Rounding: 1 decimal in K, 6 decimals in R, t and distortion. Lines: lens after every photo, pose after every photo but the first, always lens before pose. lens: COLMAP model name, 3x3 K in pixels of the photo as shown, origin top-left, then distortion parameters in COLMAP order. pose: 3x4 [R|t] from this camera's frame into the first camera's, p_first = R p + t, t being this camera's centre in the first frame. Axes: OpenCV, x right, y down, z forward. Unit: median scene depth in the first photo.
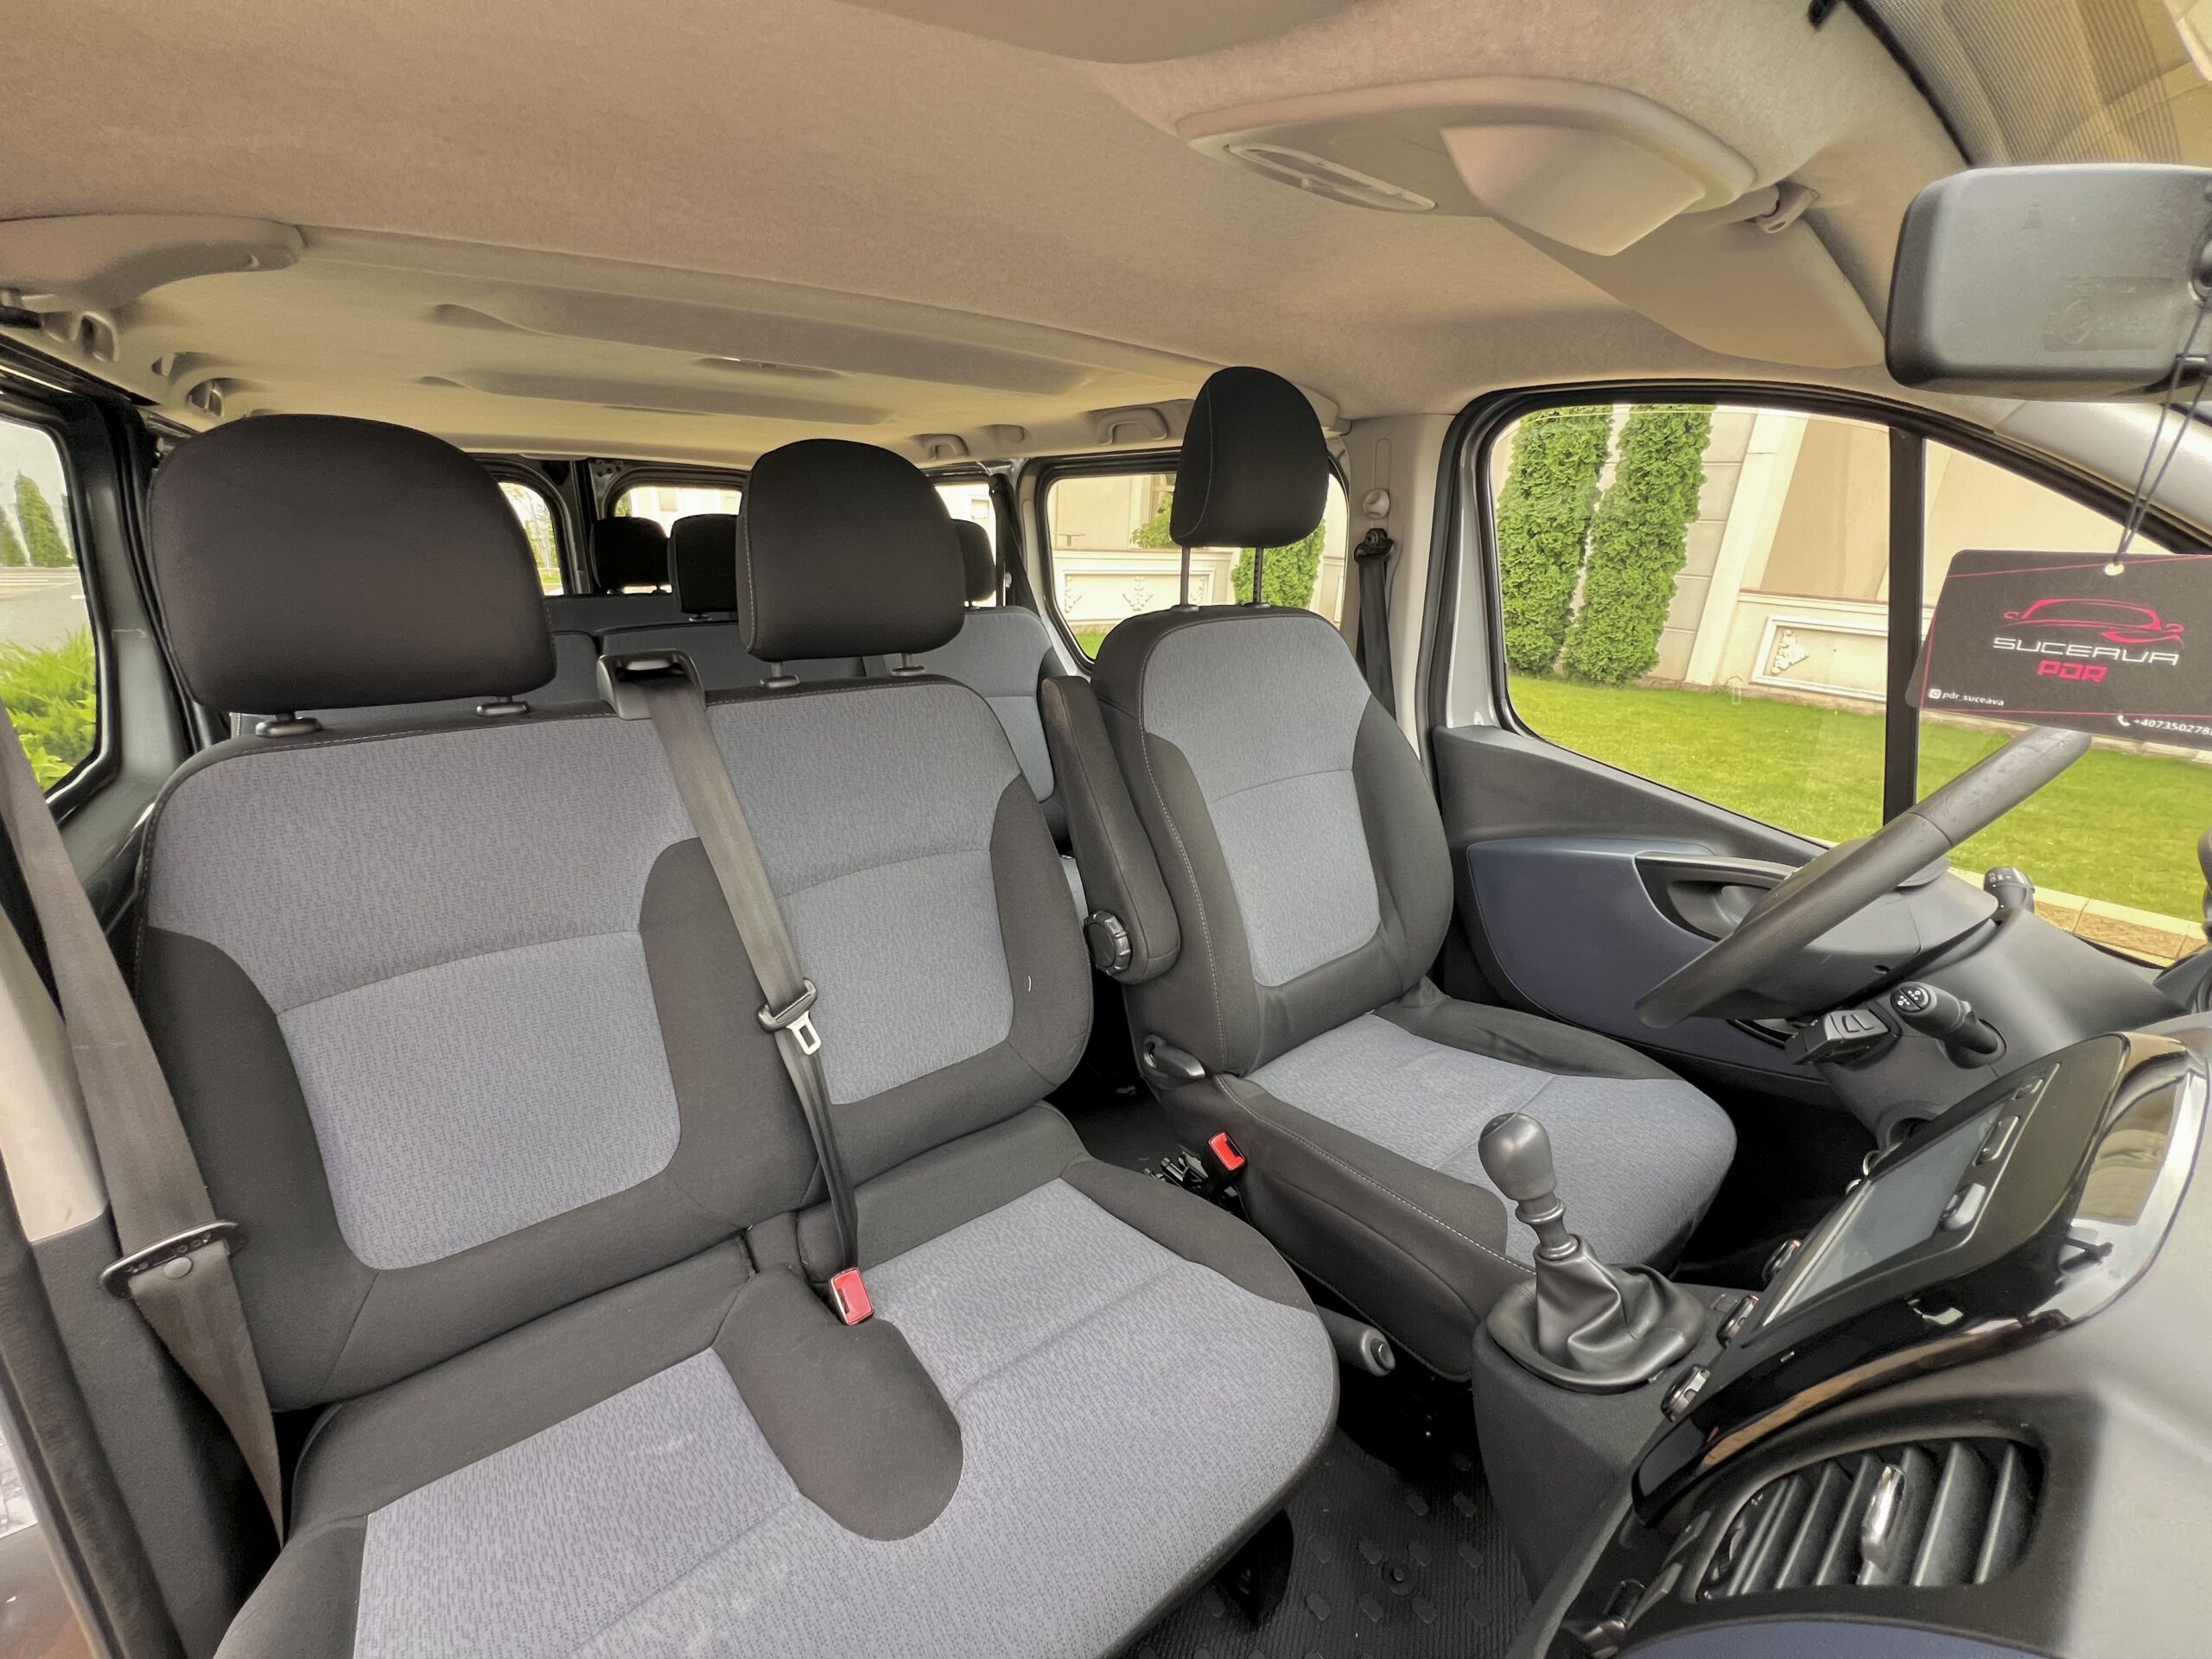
lens RADIAL K [[885.6, 0, 1099.3], [0, 885.6, 824.5], [0, 0, 1]] dist [-0.005121, 0.002010]
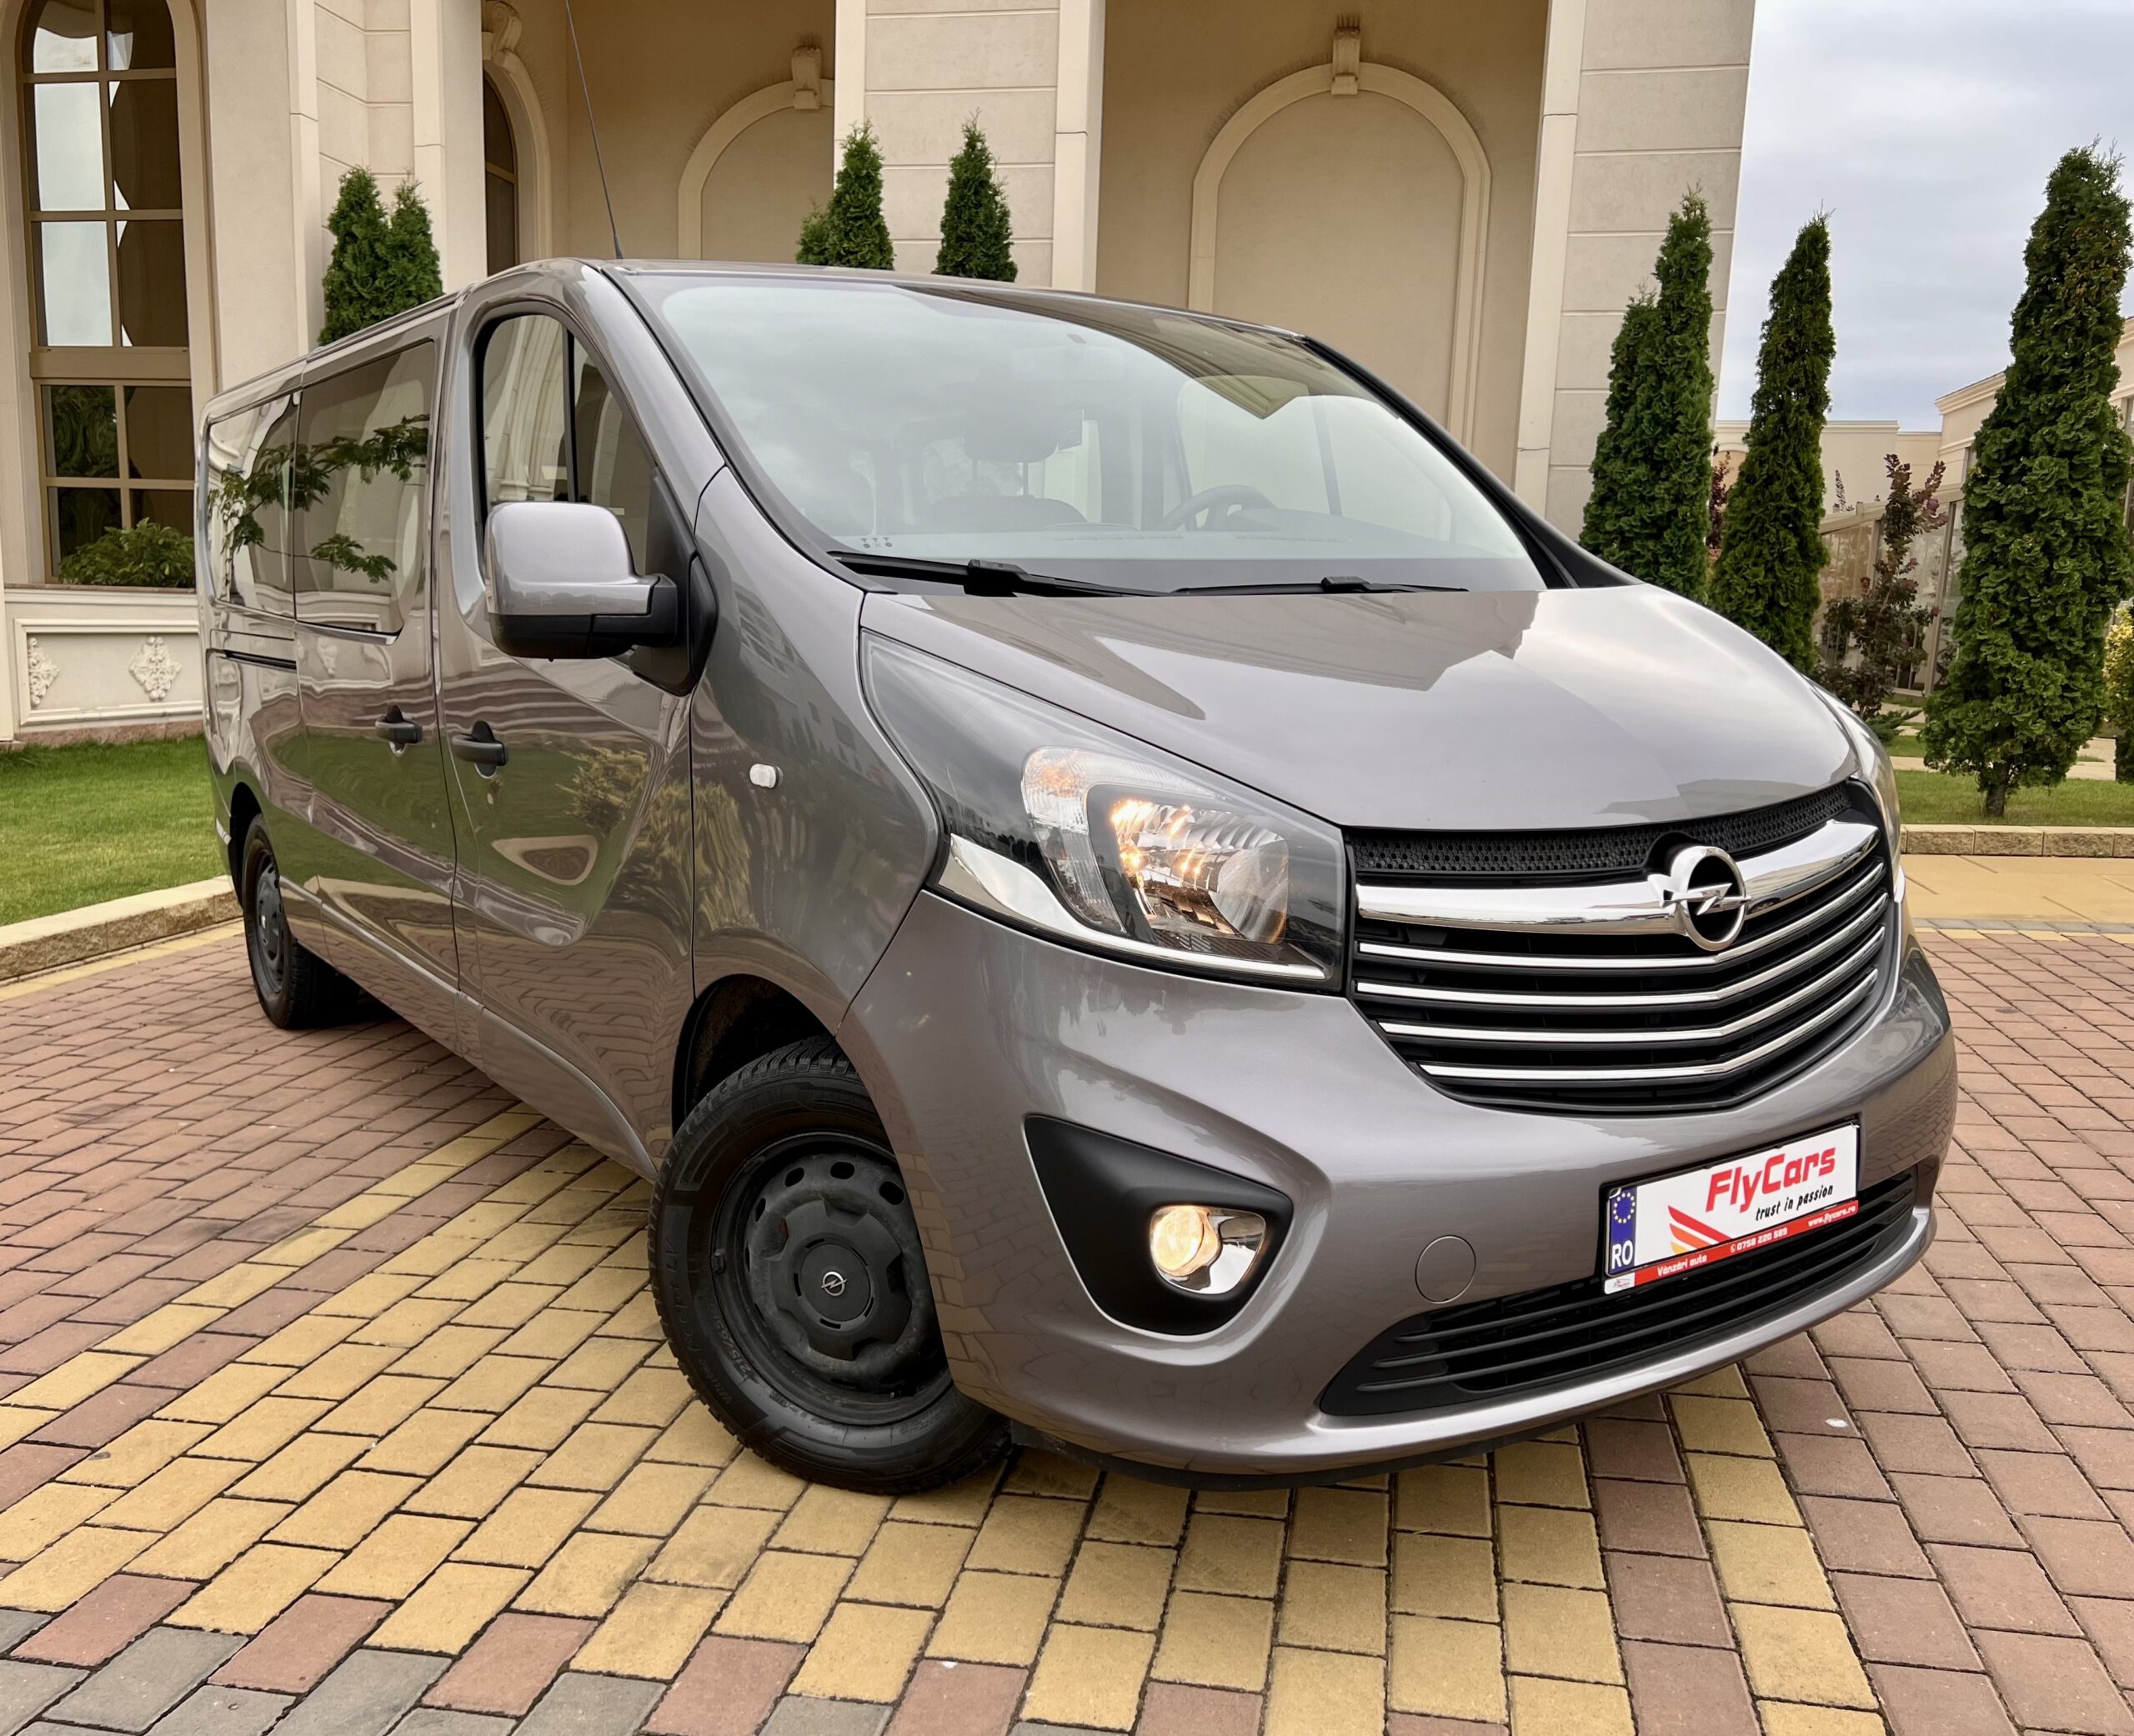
lens RADIAL K [[1824.6, 0, 1021.7], [0, 1824.6, 912.9], [0, 0, 1]] dist [0.022189, 0.001034]
pose [[0.763524, -0.128615, 0.632842, -0.384939], [0.219925, 0.973175, -0.067557, 0.094242], [-0.607177, 0.190759, 0.771328, -0.179609]]
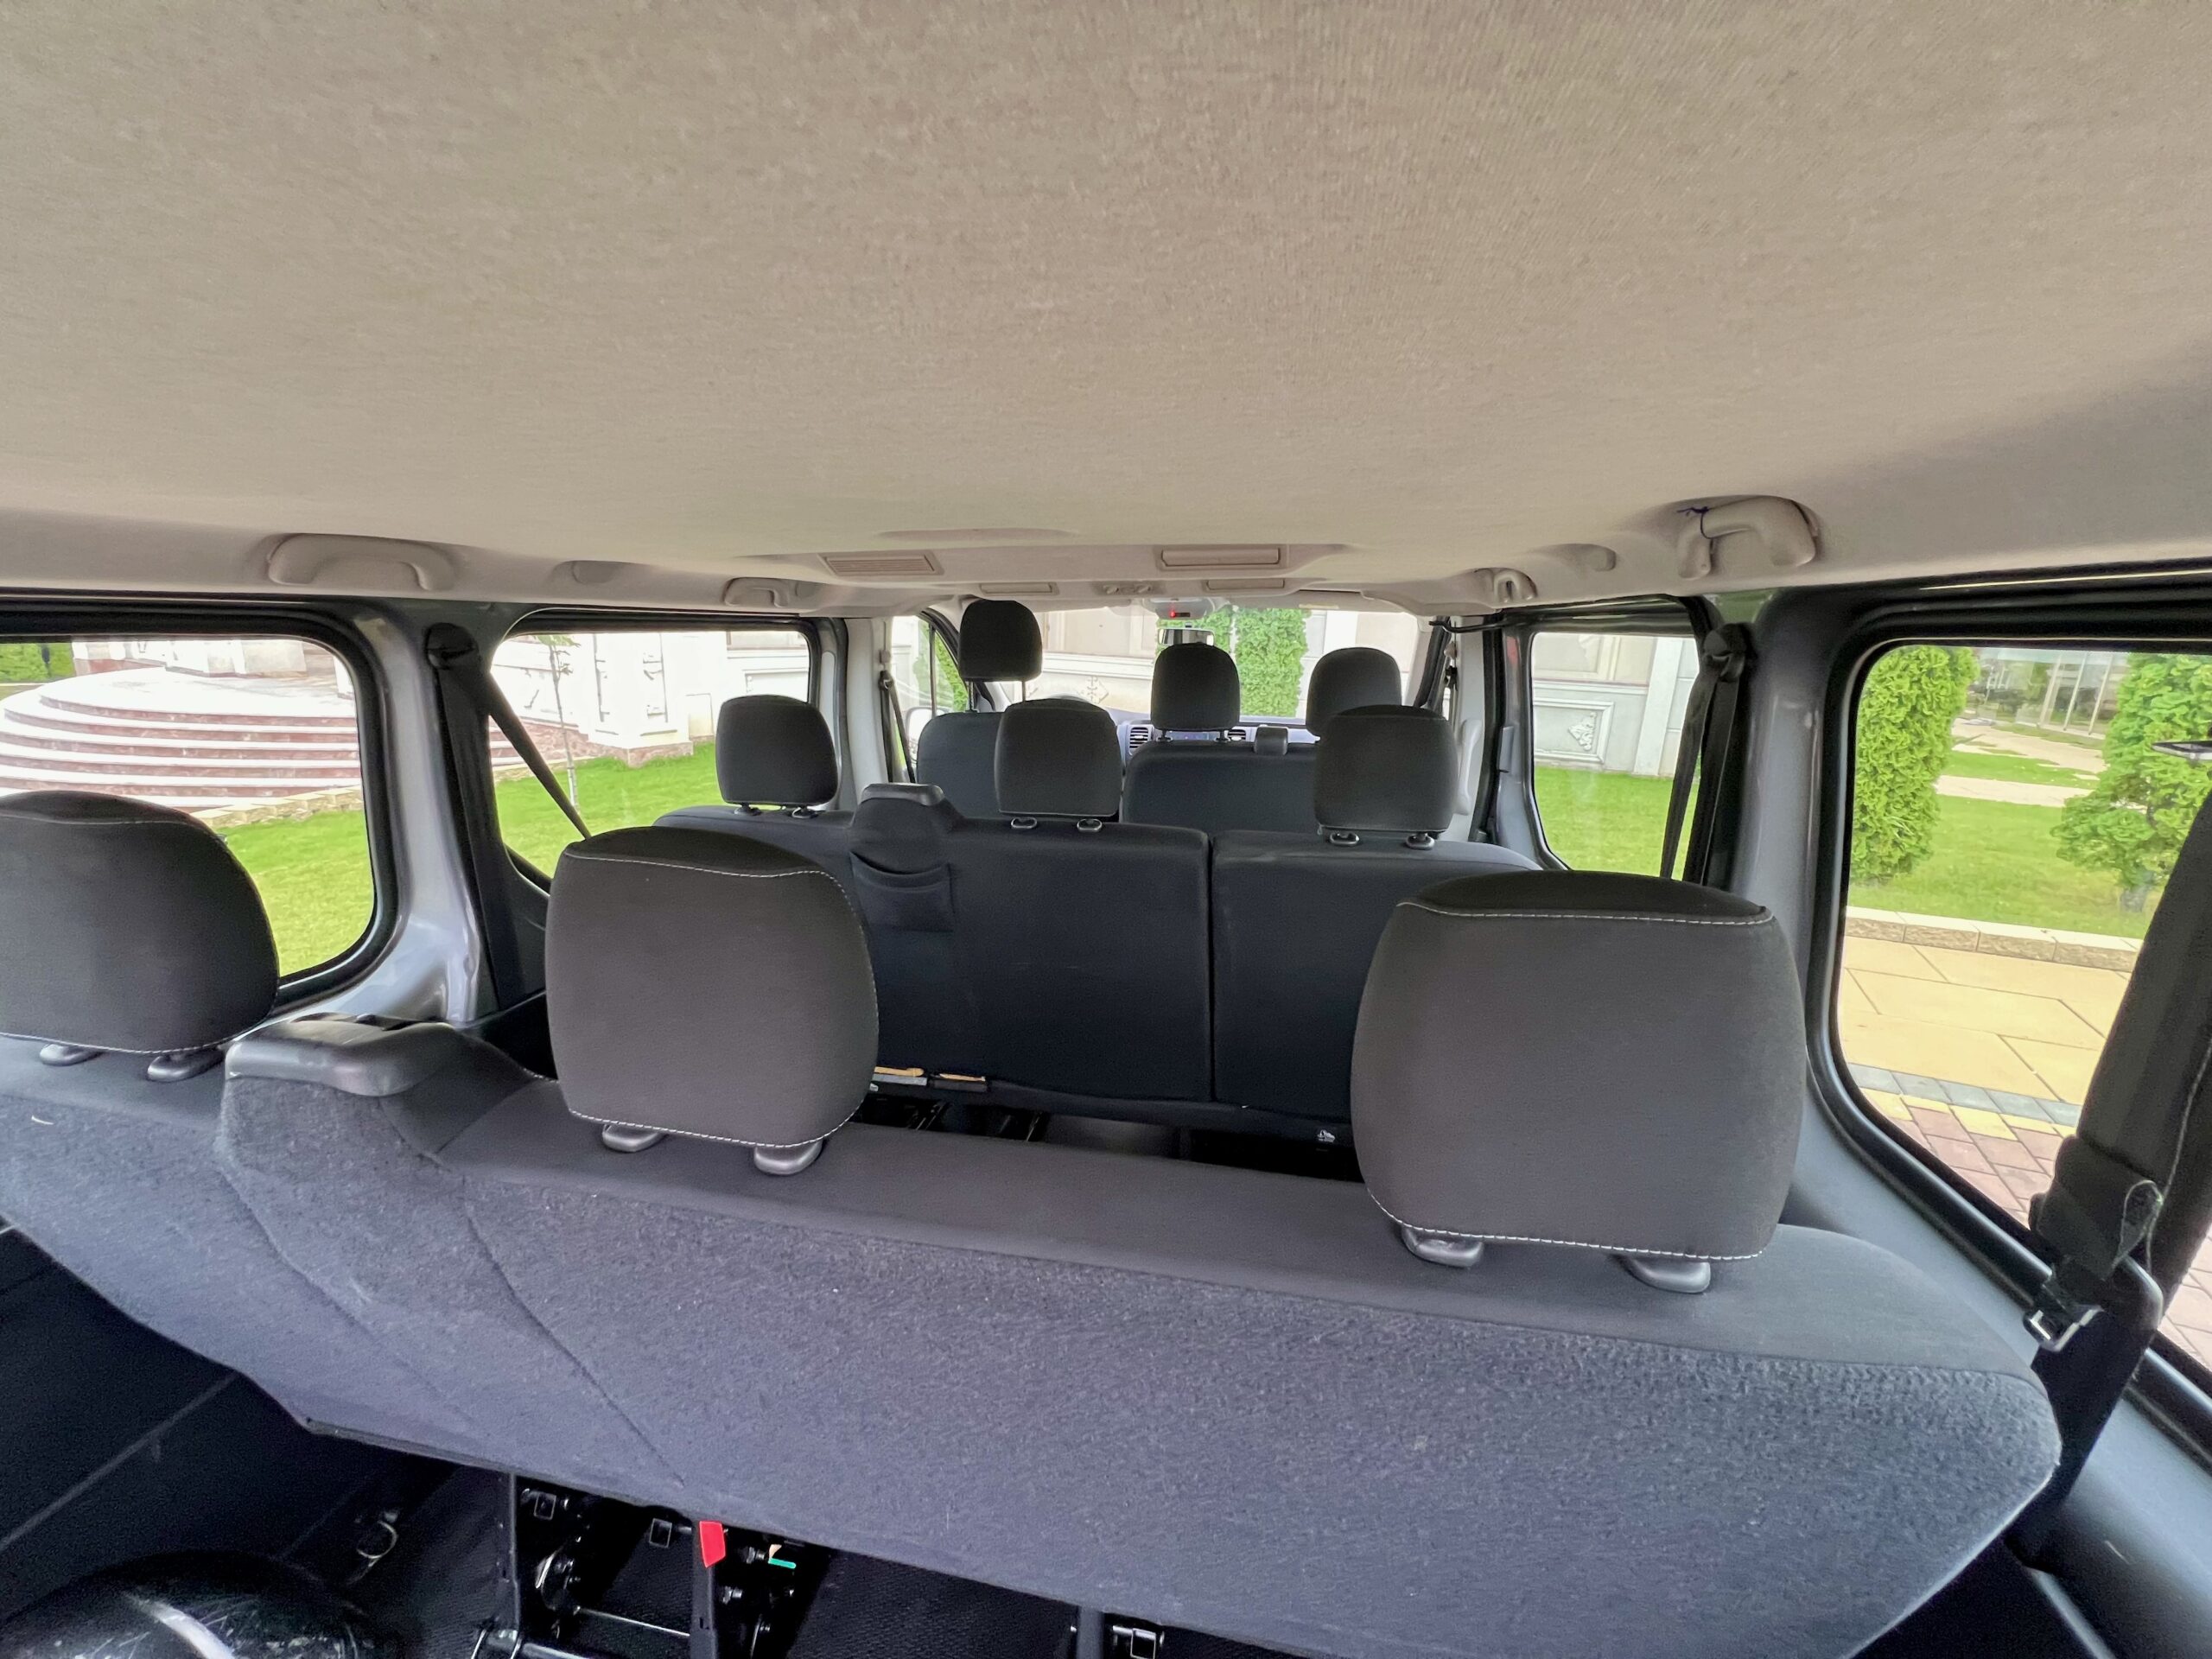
lens RADIAL K [[885.6, 0, 1100.9], [0, 885.6, 823.9], [0, 0, 1]] dist [-0.005121, 0.002010]
pose [[0.915288, -0.104821, 0.388923, -0.098532], [0.139277, 0.988348, -0.061396, -0.019829], [-0.377956, 0.110363, 0.919222, 0.009274]]
